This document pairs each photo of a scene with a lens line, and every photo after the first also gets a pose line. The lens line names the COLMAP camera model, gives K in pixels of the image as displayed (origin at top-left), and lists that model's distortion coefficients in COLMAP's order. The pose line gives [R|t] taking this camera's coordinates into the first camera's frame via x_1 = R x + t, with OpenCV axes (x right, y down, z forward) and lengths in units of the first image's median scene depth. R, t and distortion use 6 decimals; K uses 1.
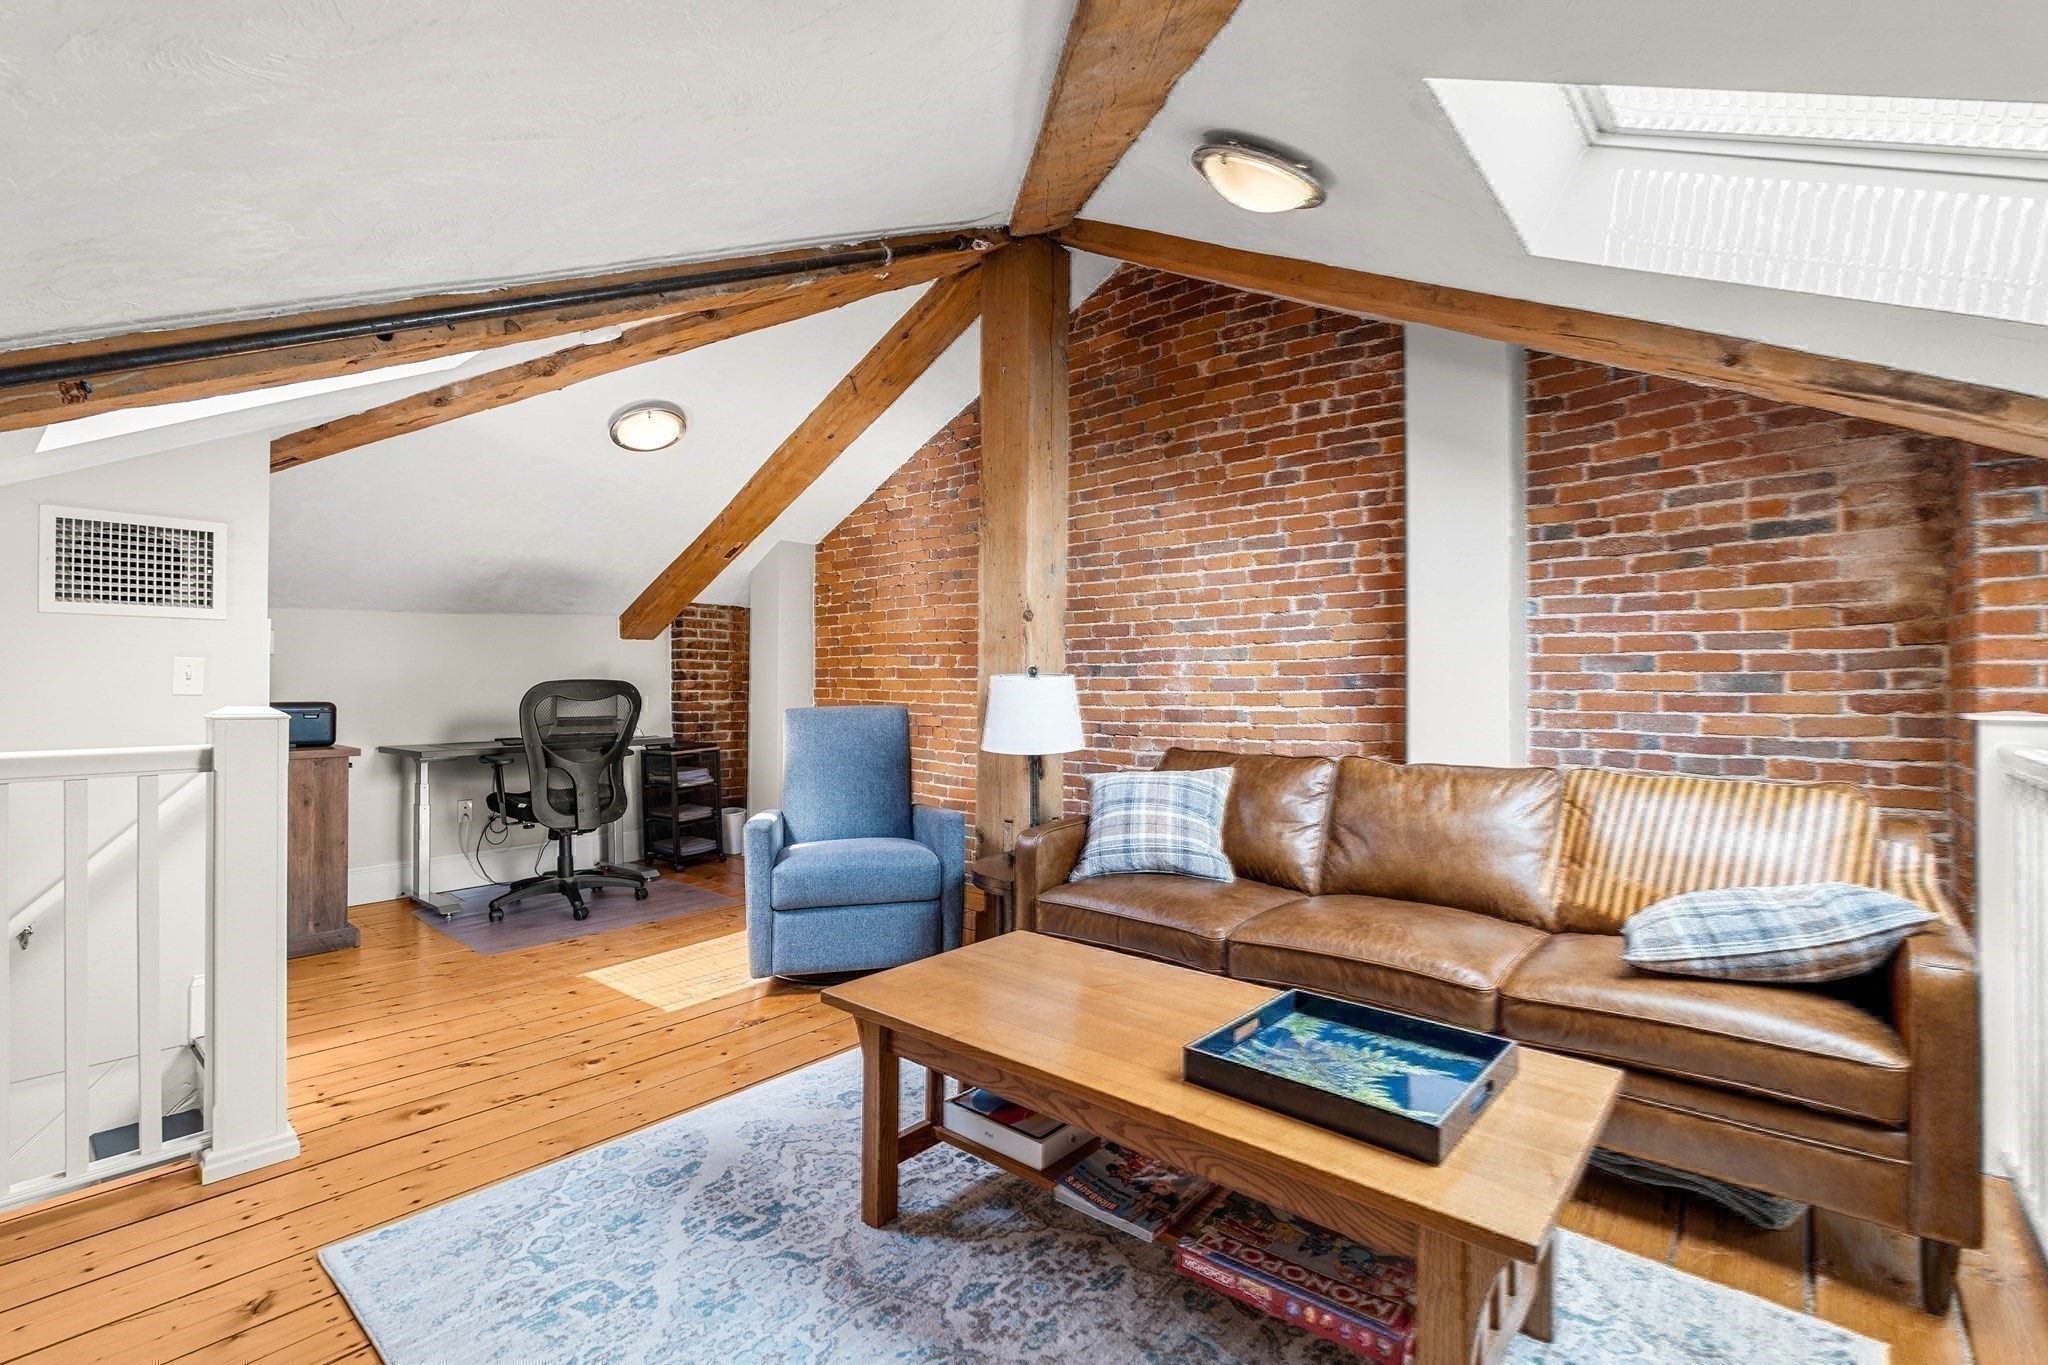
lens RADIAL K [[910.6, 0, 1019.8], [0, 910.6, 690.8], [0, 0, 1]] dist [-0.000716, 0.000286]
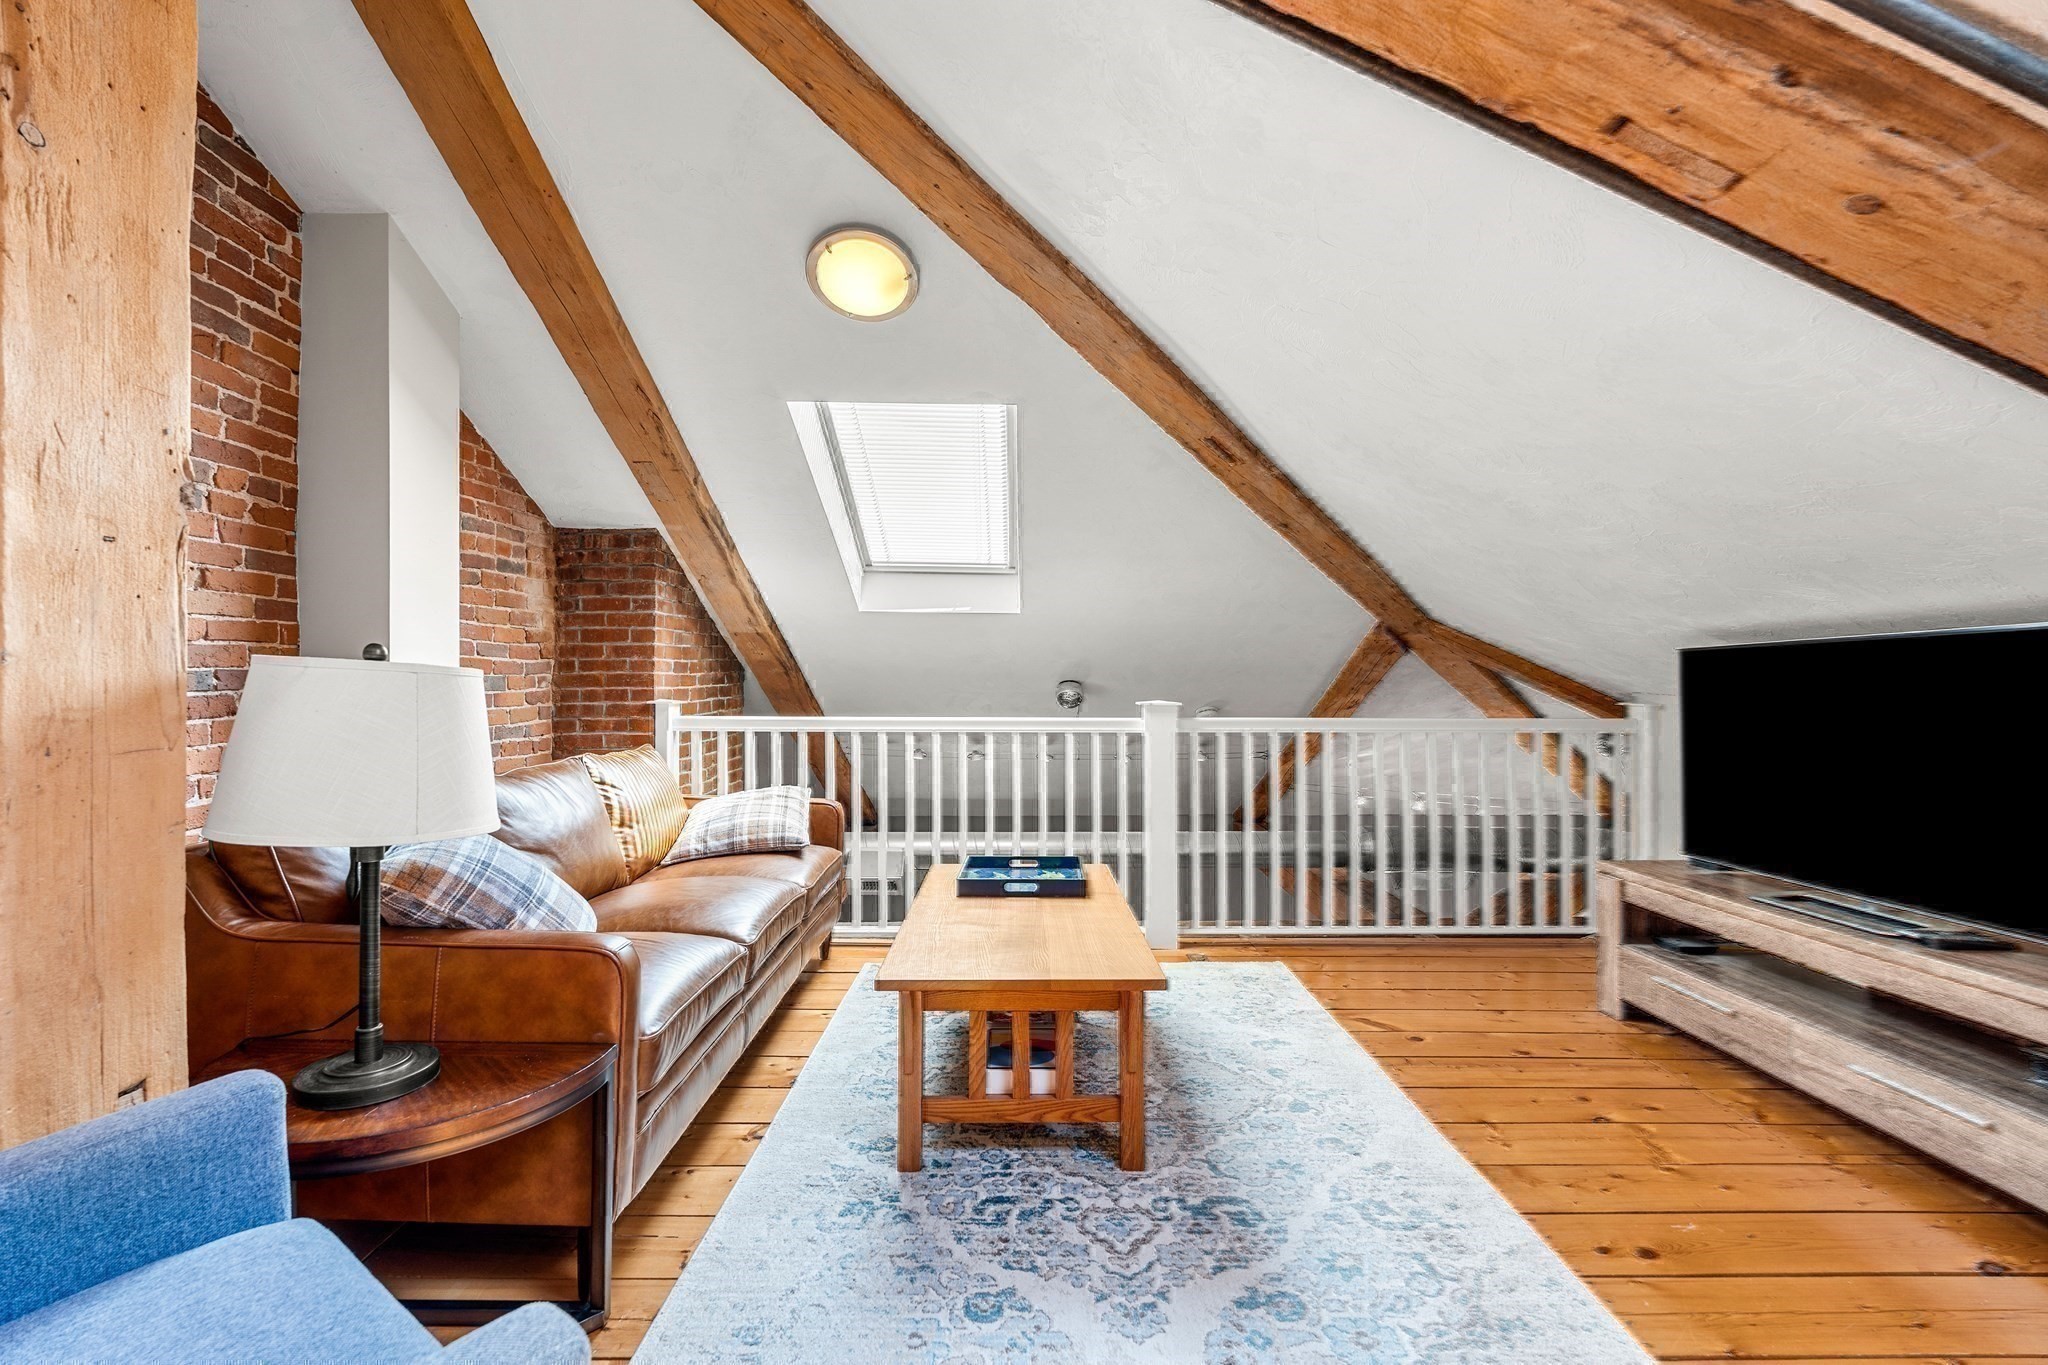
lens RADIAL K [[910.6, 0, 1019.8], [0, 910.6, 690.8], [0, 0, 1]] dist [-0.000716, 0.000286]
pose [[-0.649667, -0.005207, 0.760201, -0.843124], [0.001318, 0.999967, 0.007976, -0.009754], [-0.760218, 0.006183, -0.649639, 1.688643]]
